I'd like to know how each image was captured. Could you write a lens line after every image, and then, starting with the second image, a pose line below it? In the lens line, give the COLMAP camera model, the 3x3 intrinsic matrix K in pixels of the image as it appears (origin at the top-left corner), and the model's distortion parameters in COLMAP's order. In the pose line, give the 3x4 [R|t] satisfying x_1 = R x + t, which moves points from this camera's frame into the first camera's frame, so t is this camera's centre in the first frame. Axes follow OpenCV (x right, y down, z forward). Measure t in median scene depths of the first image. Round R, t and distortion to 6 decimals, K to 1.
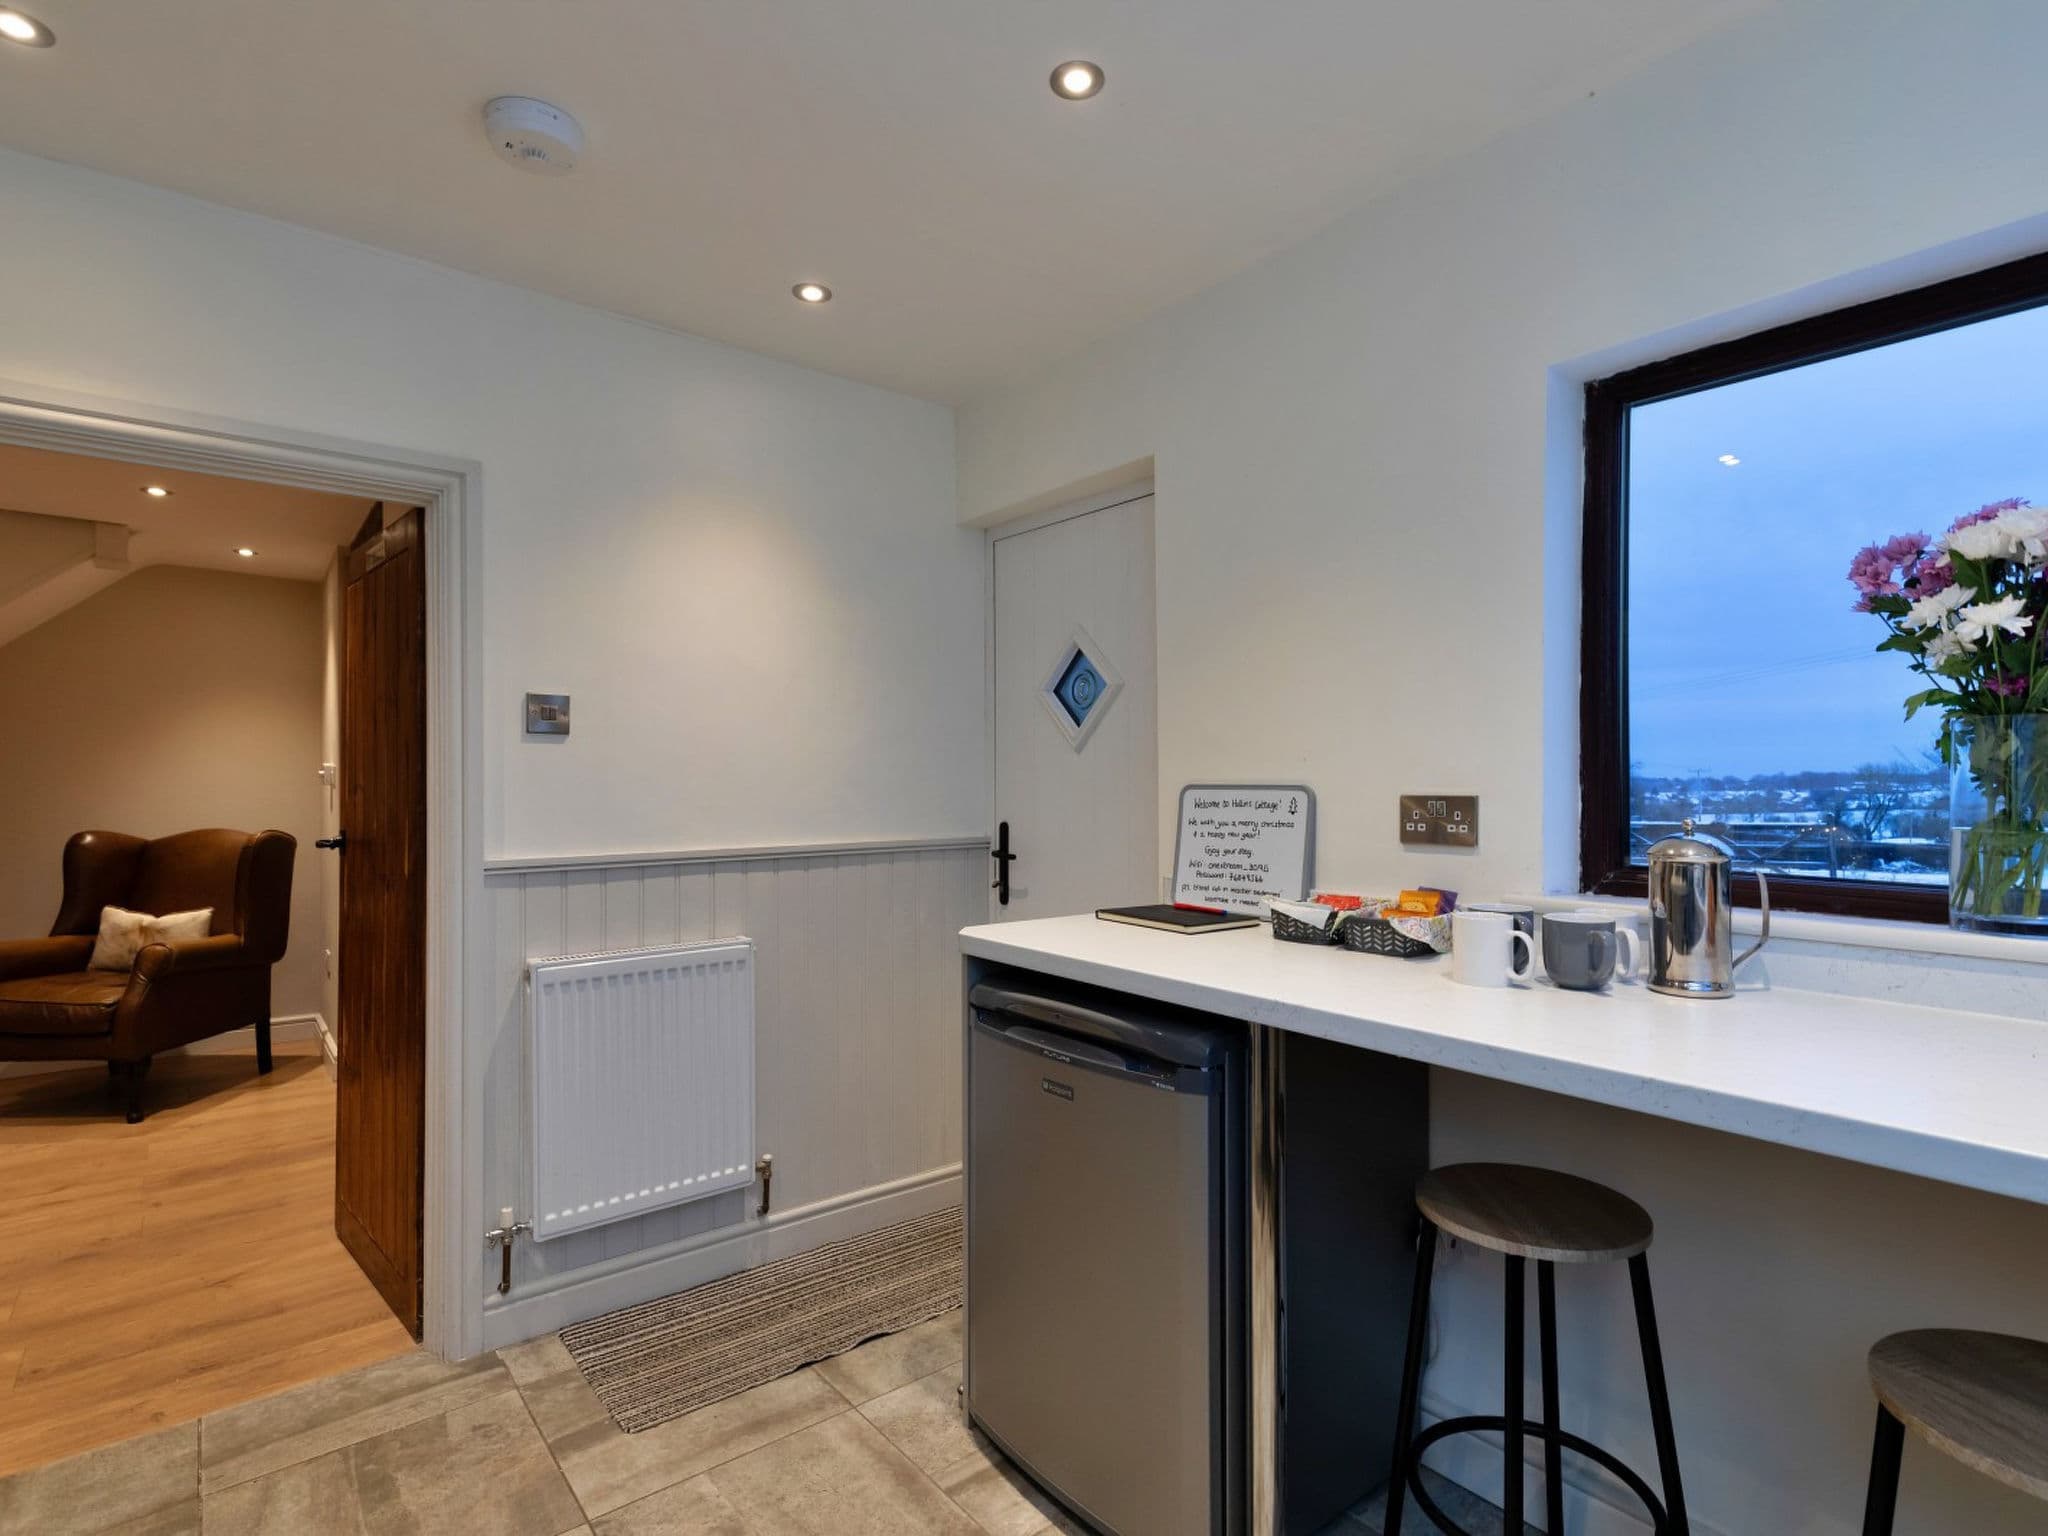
lens RADIAL K [[1028.8, 0, 1052.0], [0, 1028.8, 779.8], [0, 0, 1]] dist [0.005203, -0.001498]
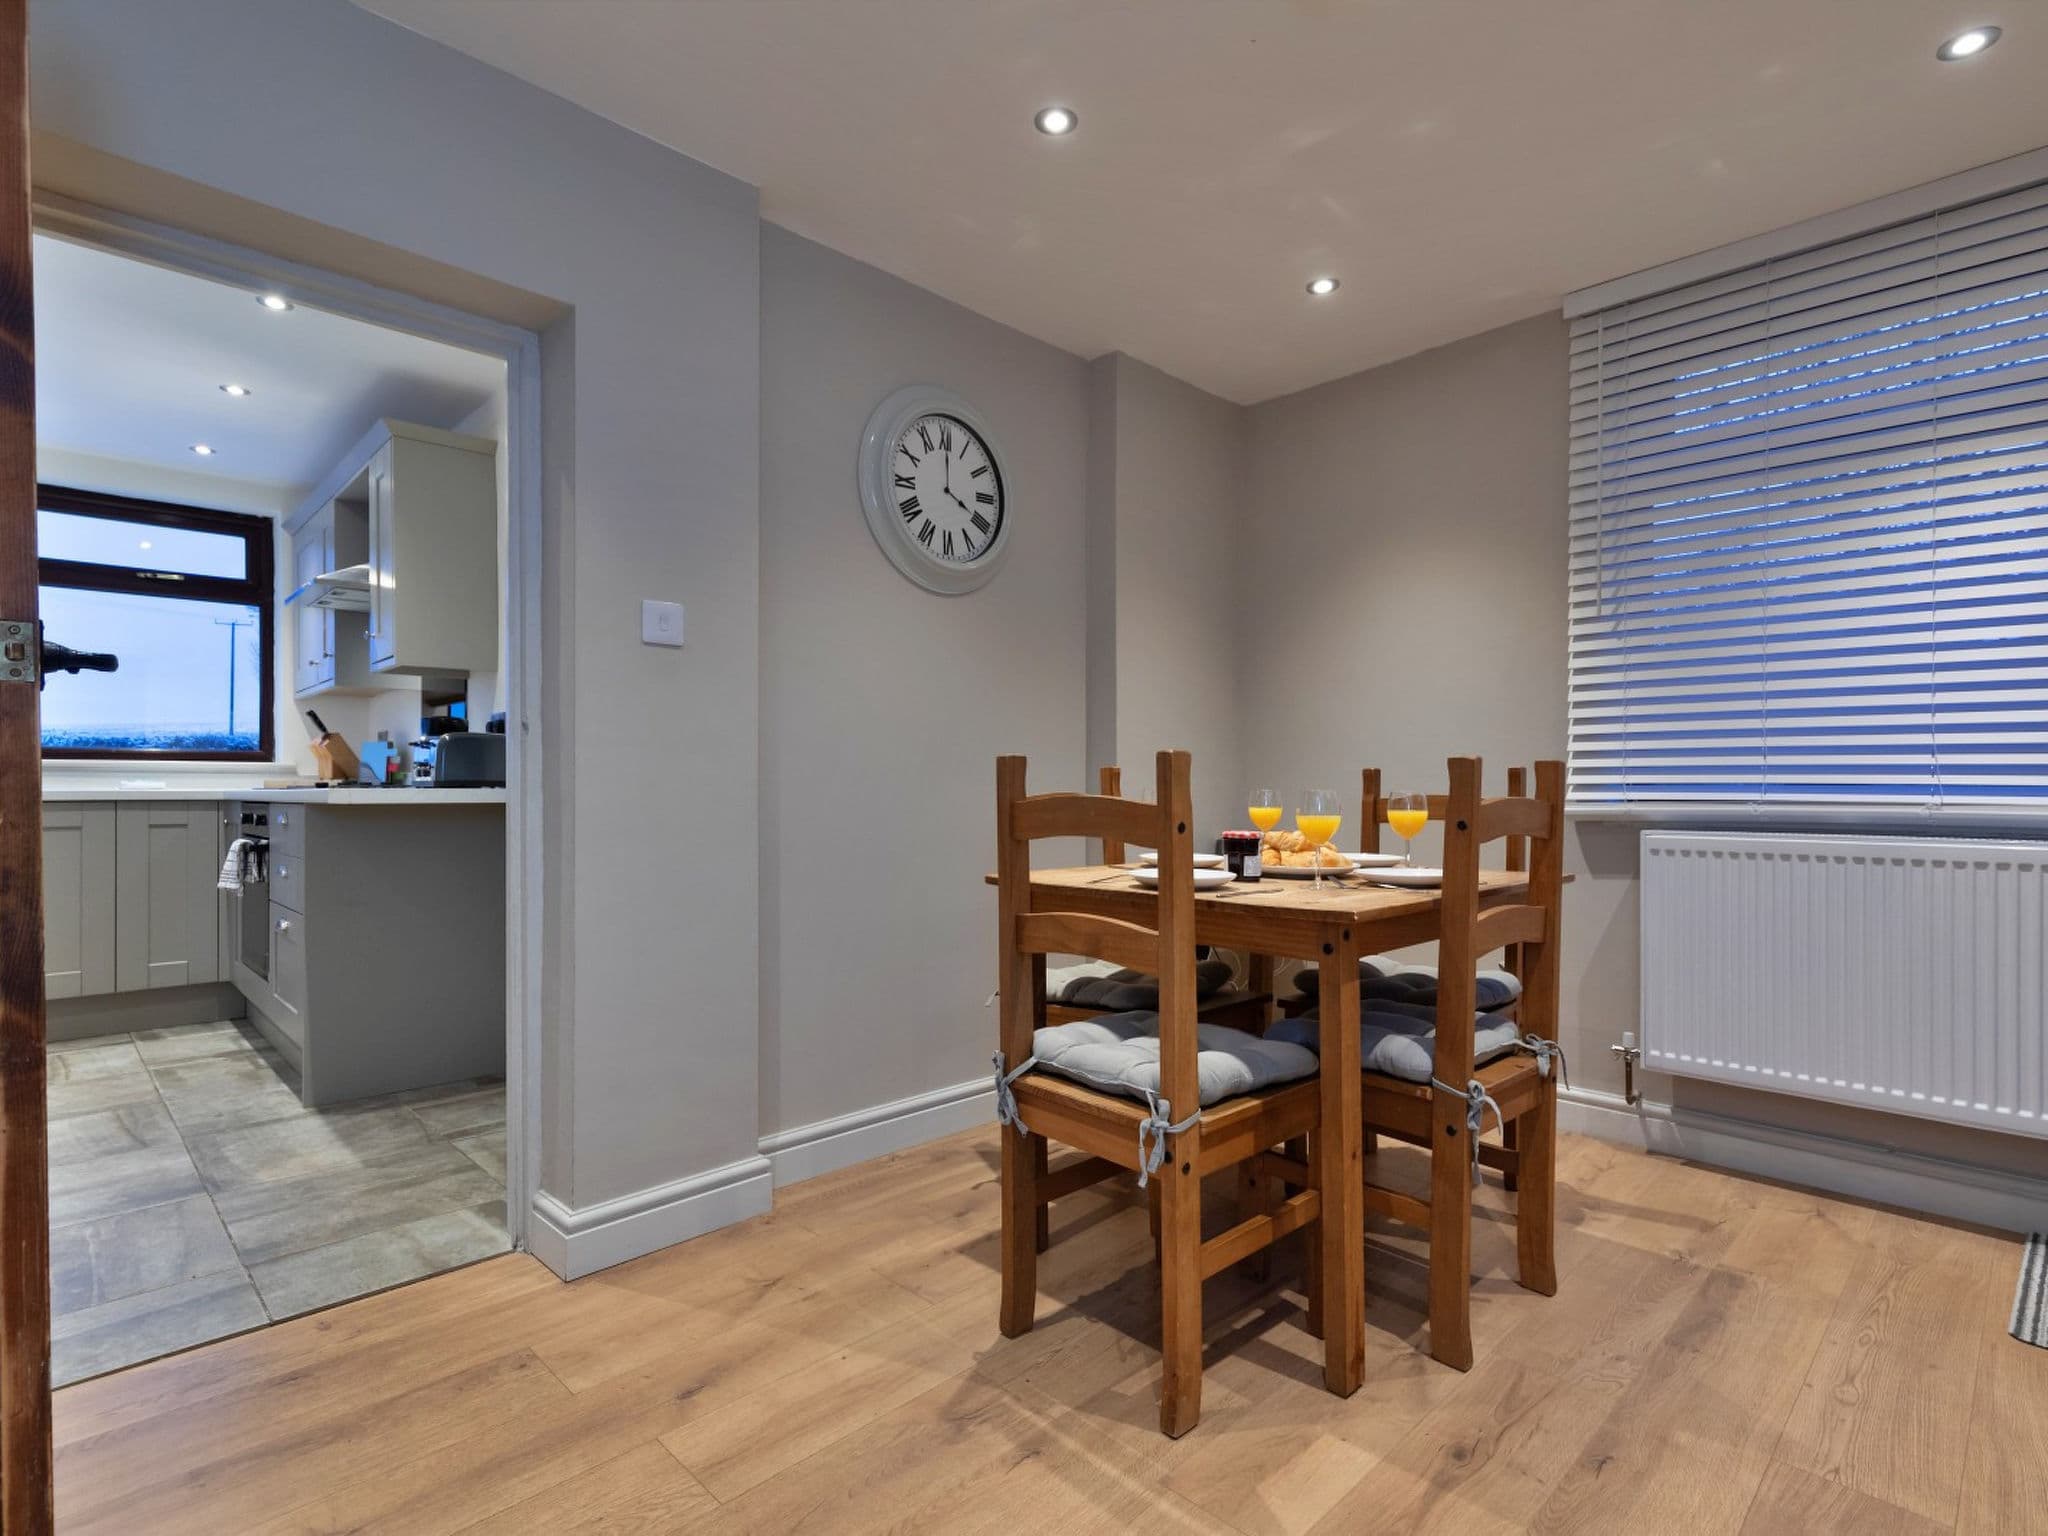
lens RADIAL K [[1028.8, 0, 1041.7], [0, 1028.8, 778.1], [0, 0, 1]] dist [0.005203, -0.001498]
pose [[-0.995472, 0.006069, -0.094866, -1.326176], [0.006964, 0.999934, -0.009103, 0.142685], [0.094805, -0.009722, -0.995448, 1.846706]]
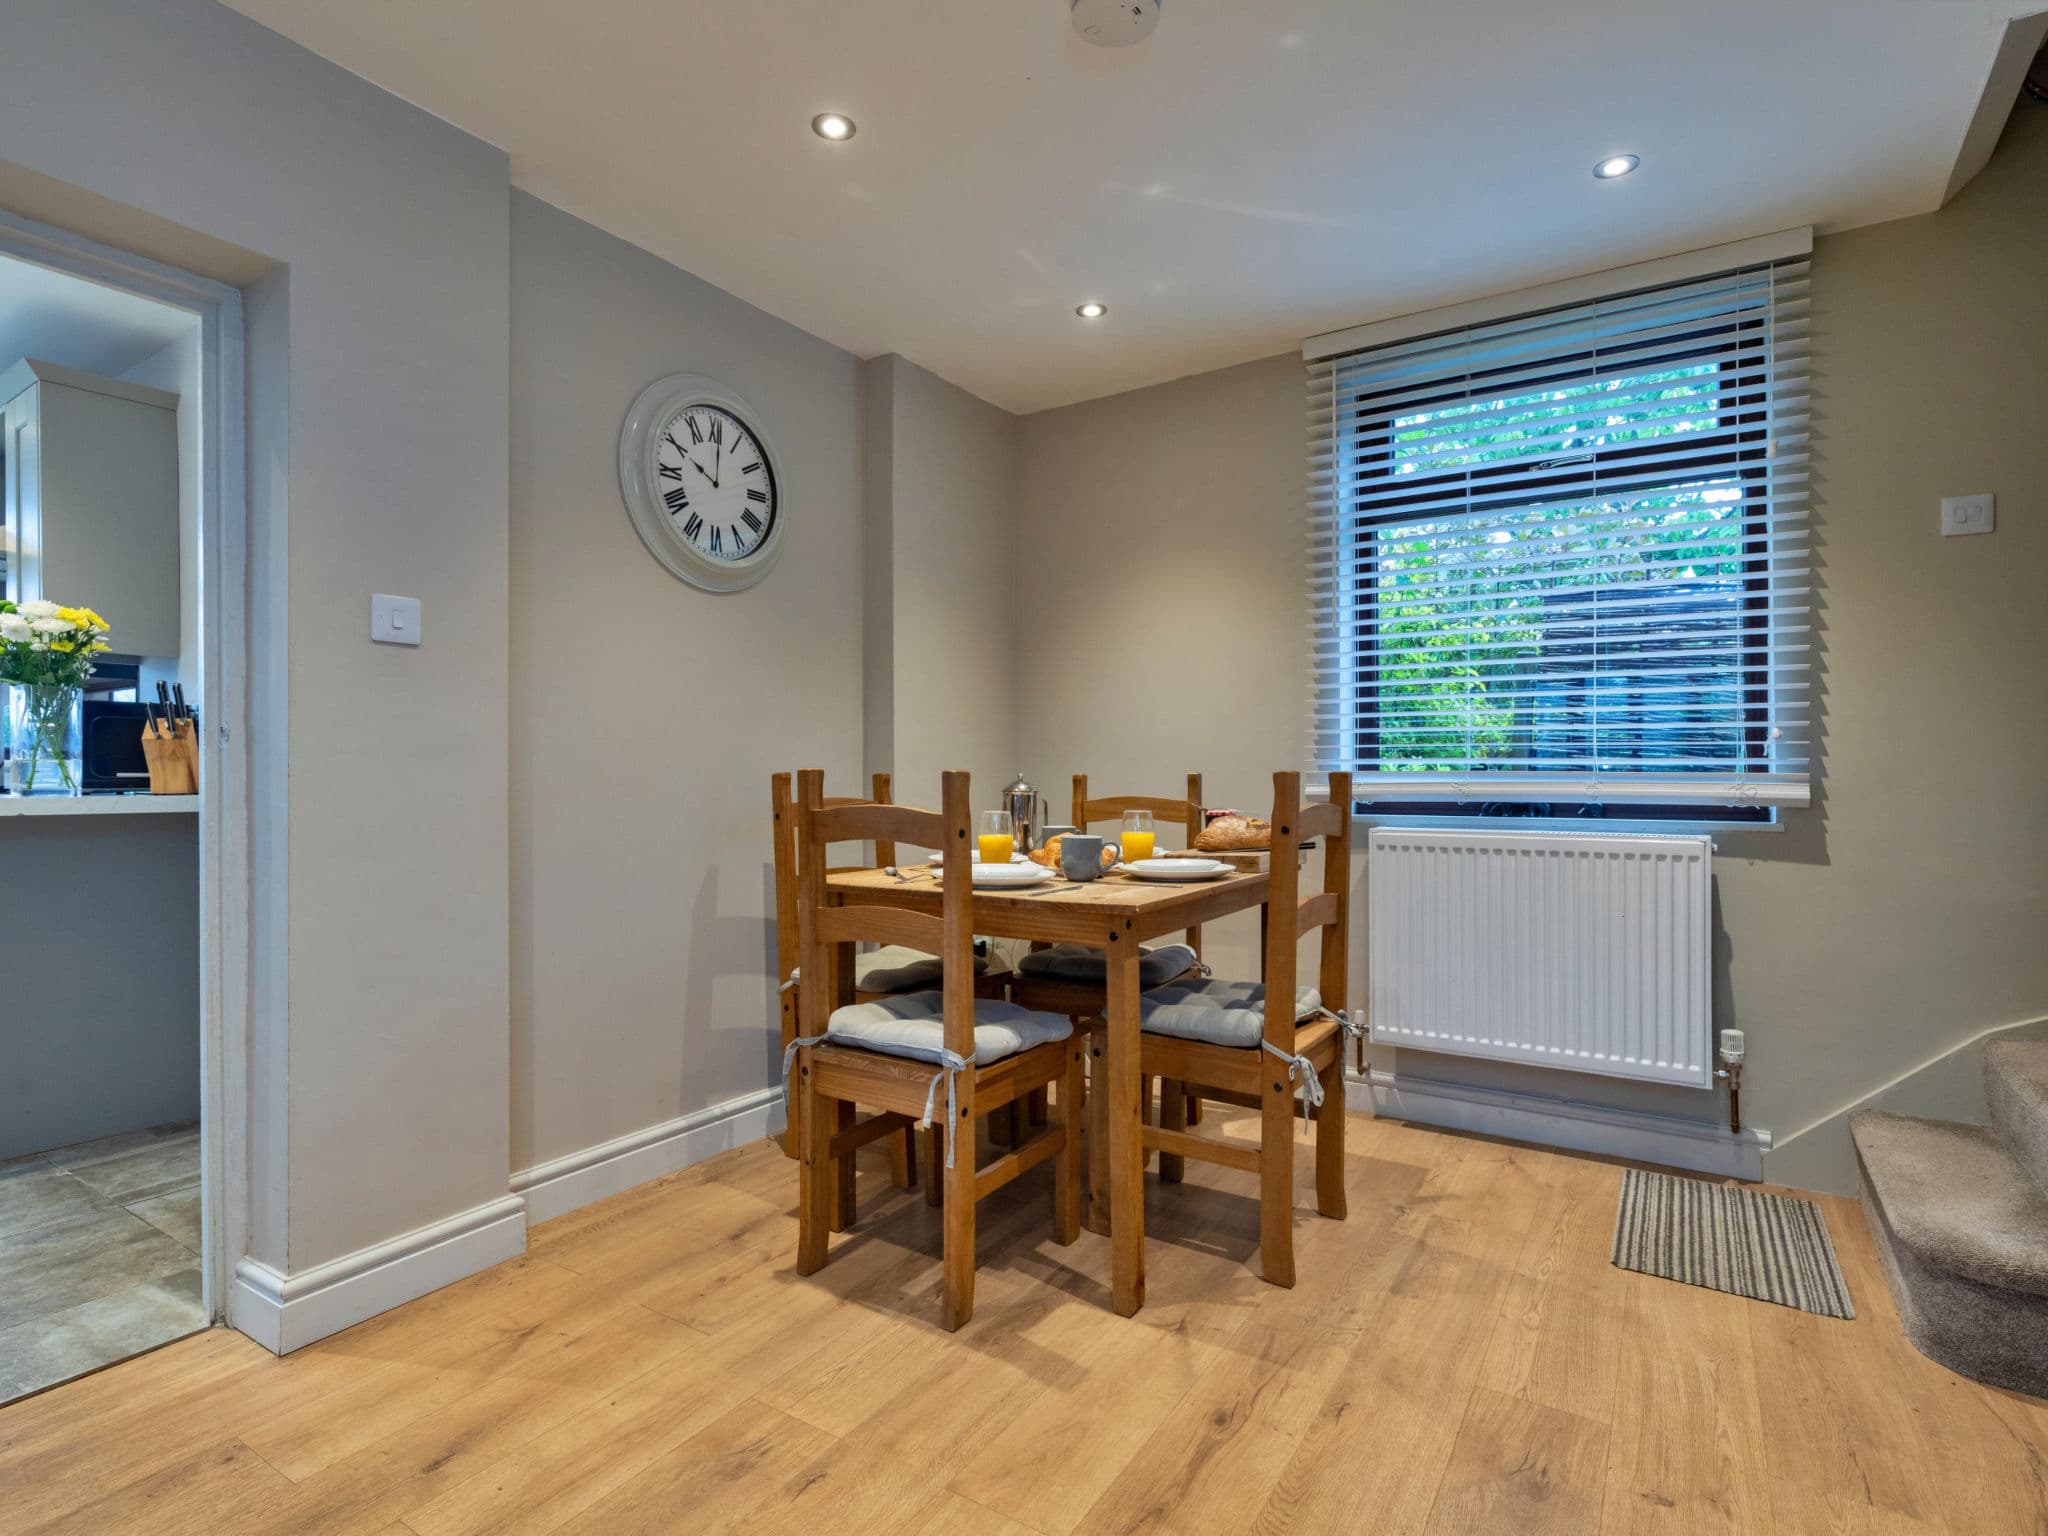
lens RADIAL K [[1028.8, 0, 1030.4], [0, 1028.8, 763.4], [0, 0, 1]] dist [0.005203, -0.001498]
pose [[-0.953569, 0.007330, -0.301084, -1.314875], [0.010796, 0.999893, -0.009849, 0.121959], [0.300980, -0.012642, -0.953547, 1.859099]]
